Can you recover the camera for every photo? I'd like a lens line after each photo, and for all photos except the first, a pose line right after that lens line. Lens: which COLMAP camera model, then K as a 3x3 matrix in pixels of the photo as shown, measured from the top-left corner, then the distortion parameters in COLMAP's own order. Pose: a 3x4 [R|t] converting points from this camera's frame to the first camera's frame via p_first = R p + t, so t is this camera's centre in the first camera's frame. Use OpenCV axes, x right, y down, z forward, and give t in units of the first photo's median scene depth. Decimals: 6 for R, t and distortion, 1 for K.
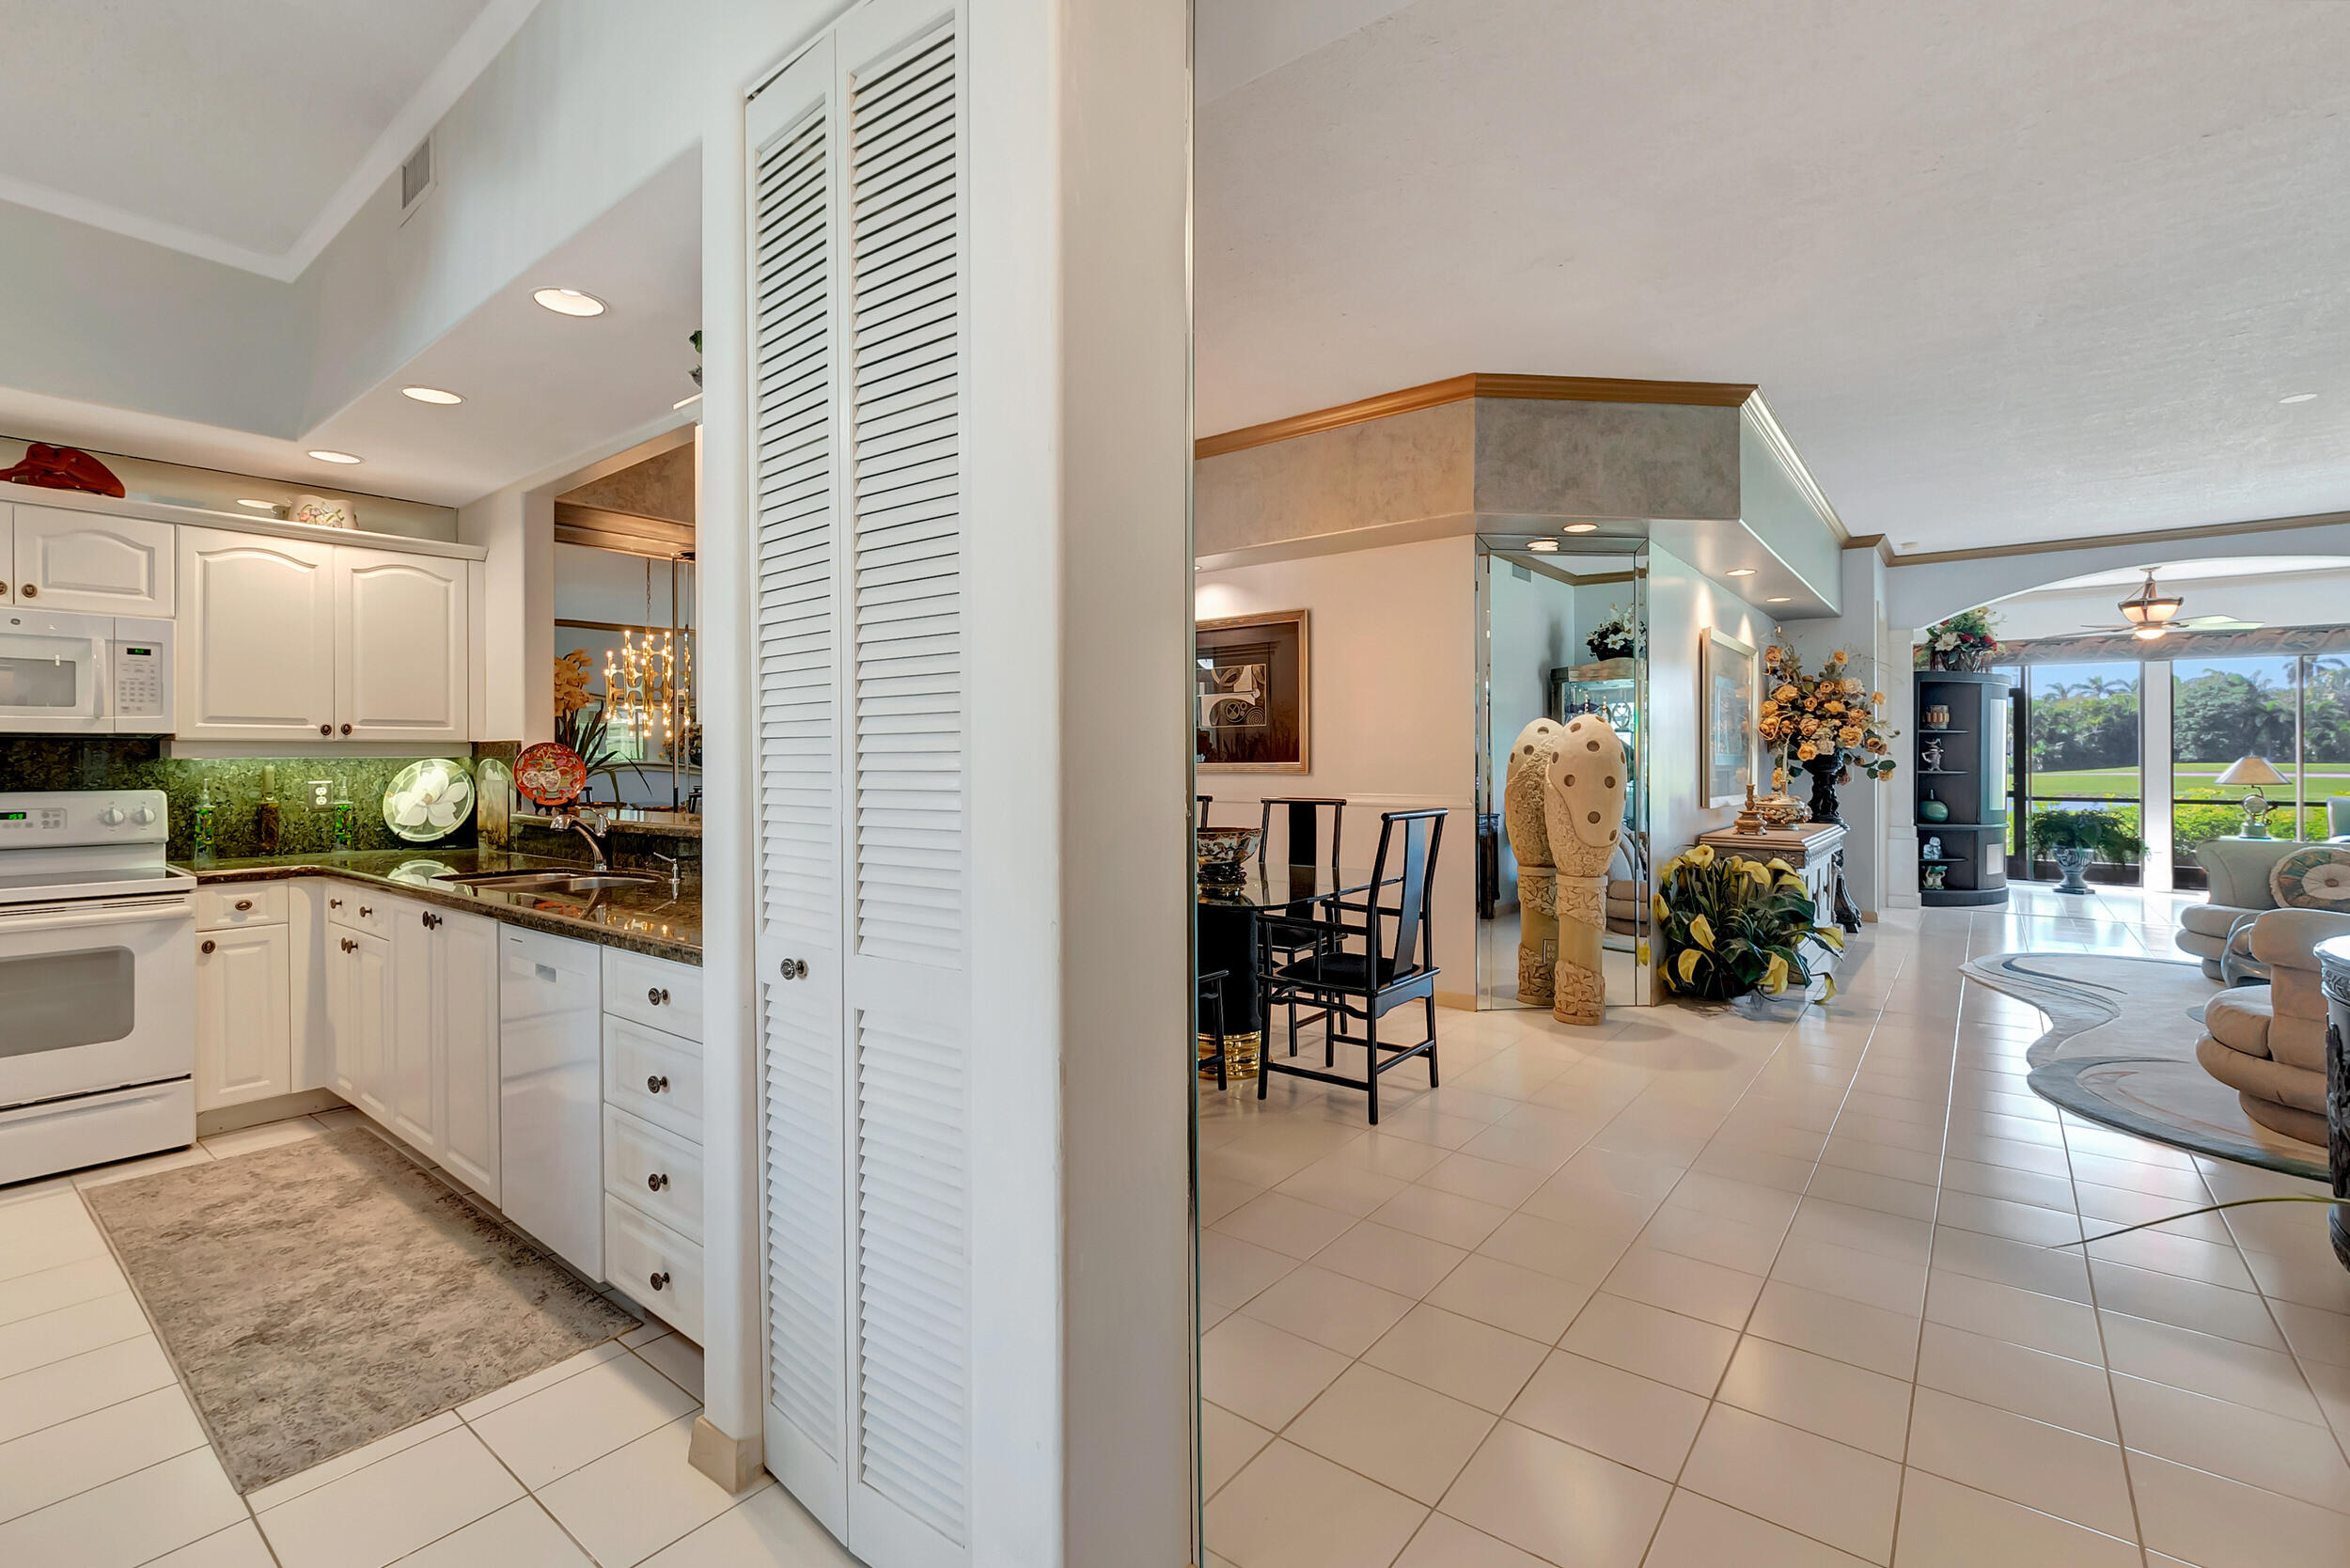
lens RADIAL K [[1046.6, 0, 1161.4], [0, 1046.6, 755.5], [0, 0, 1]] dist [-0.003282, 0.000502]
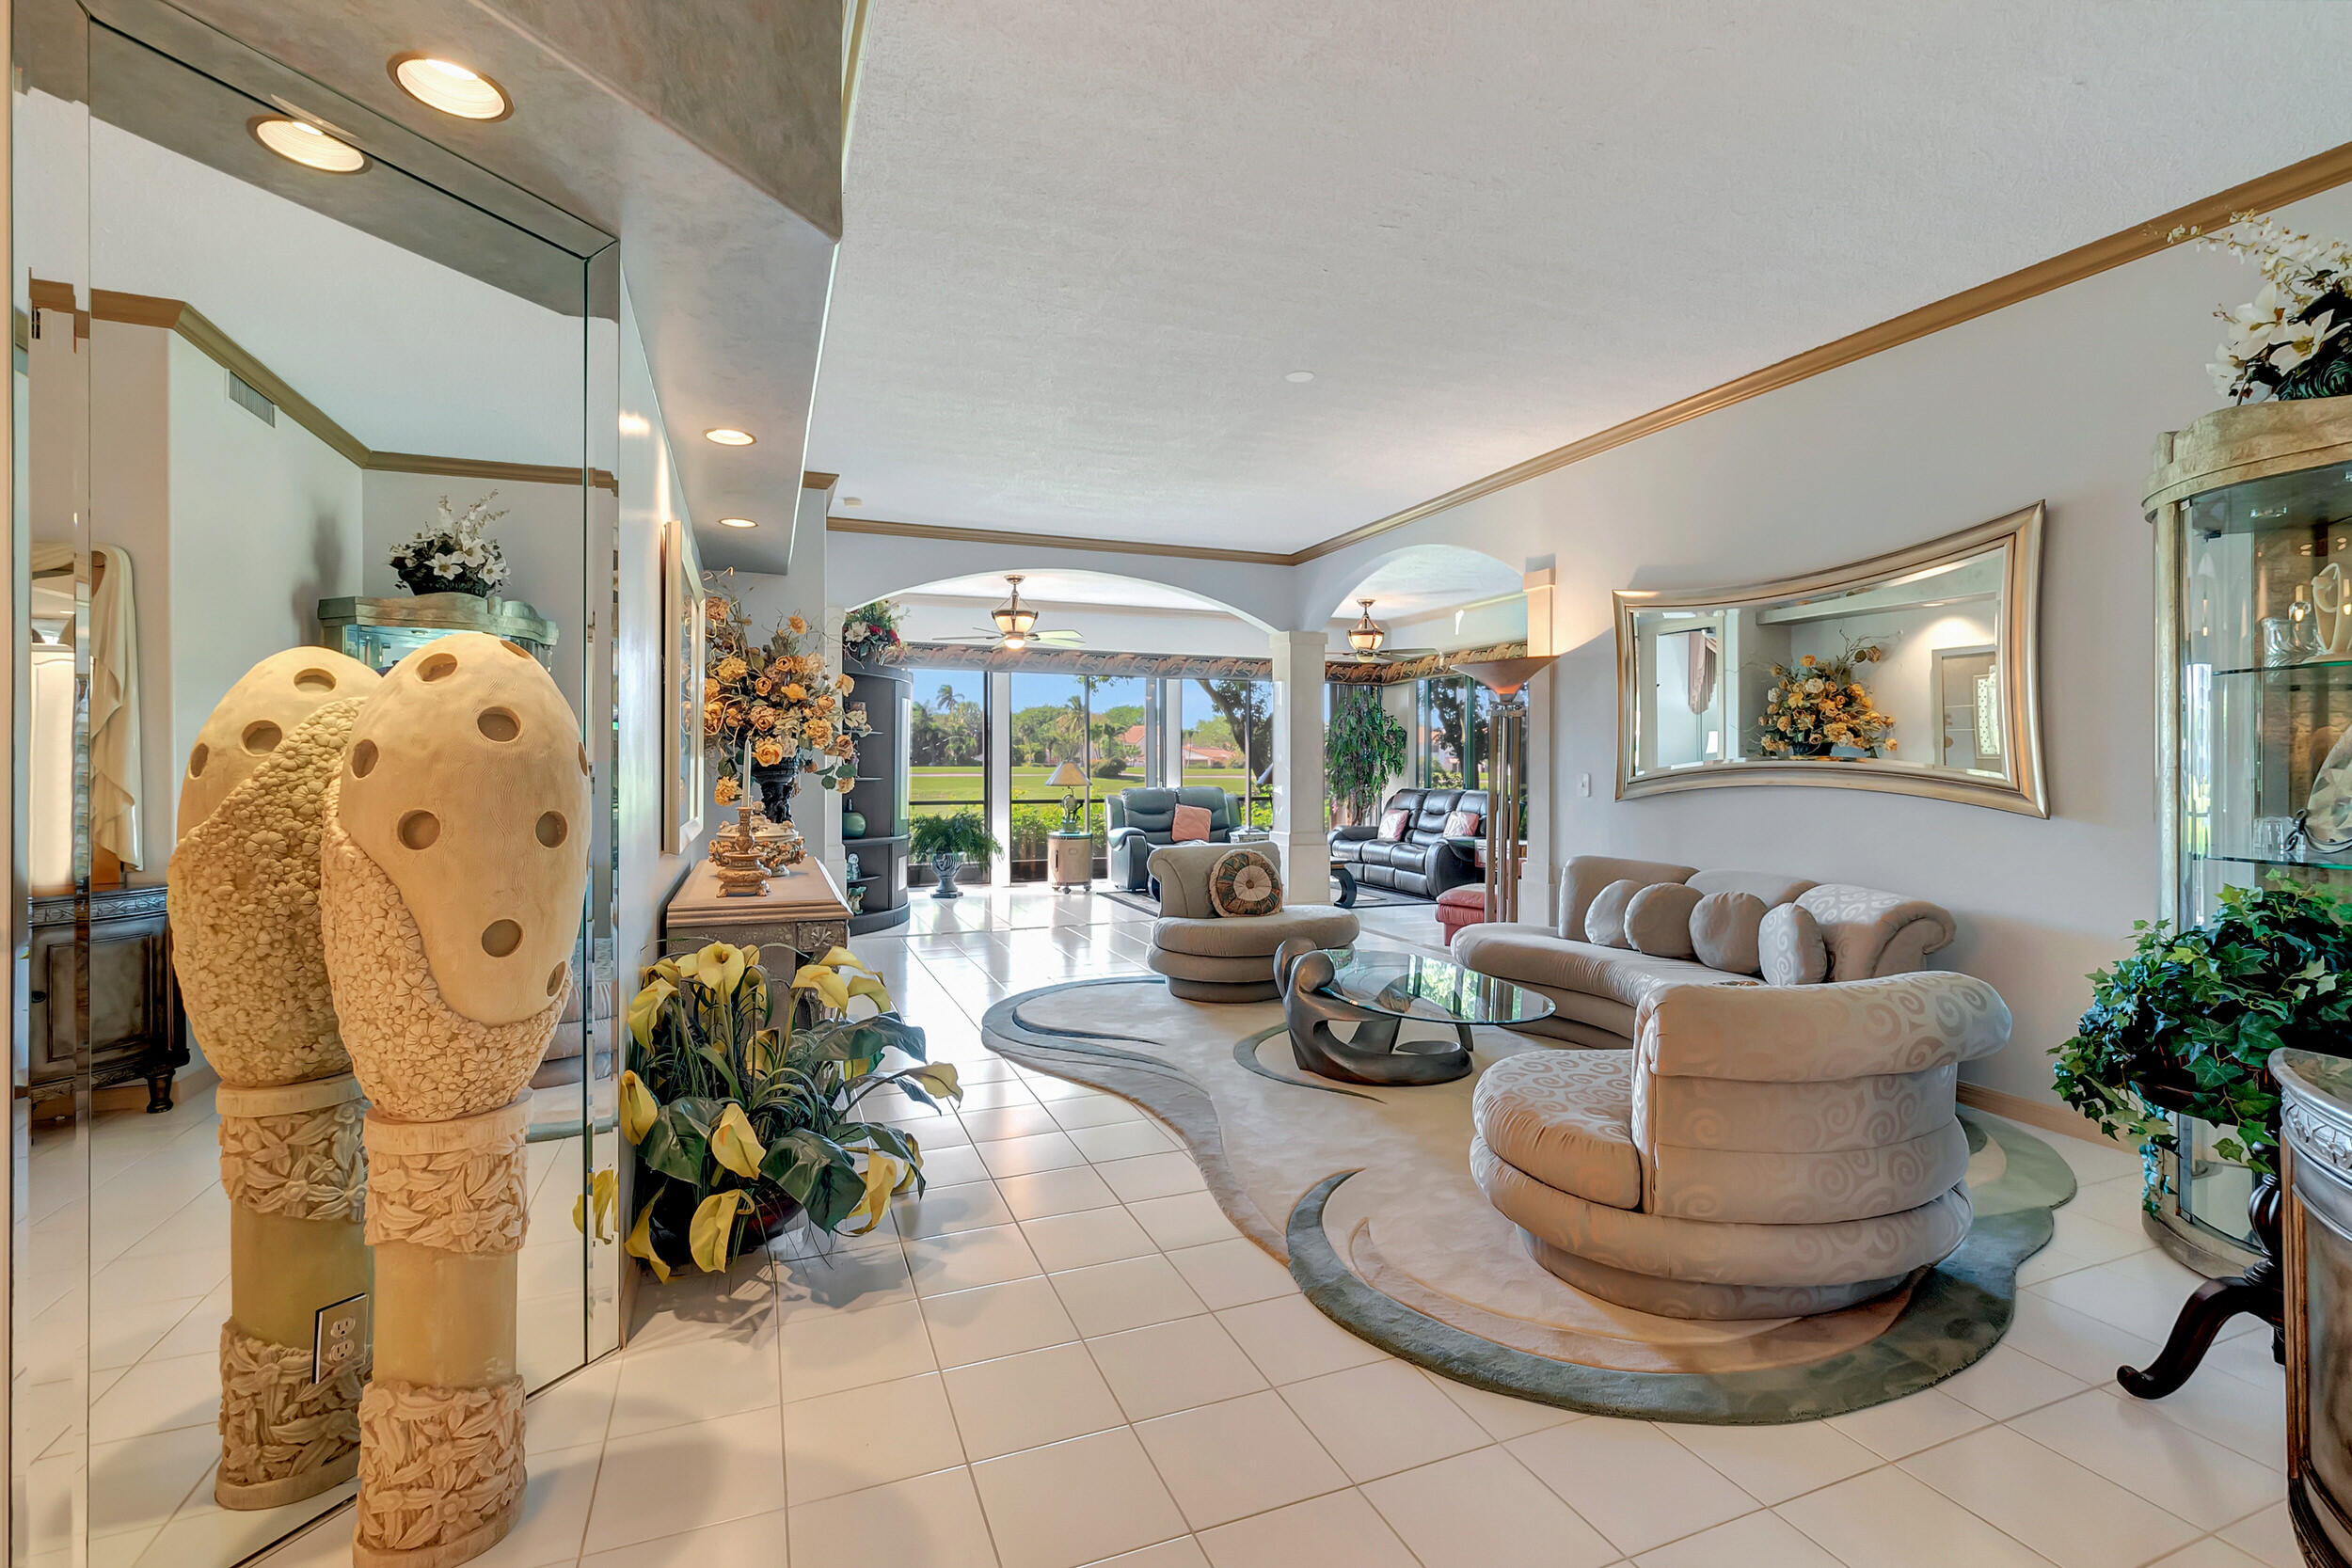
lens RADIAL K [[1045.9, 0, 1174.1], [0, 1045.9, 759.2], [0, 0, 1]] dist [0.018981, -0.019486]
pose [[0.497200, 0.003365, 0.867629, 0.124833], [-0.002164, 0.999994, -0.002639, 0.001484], [-0.867633, -0.000566, 0.497205, 0.352619]]
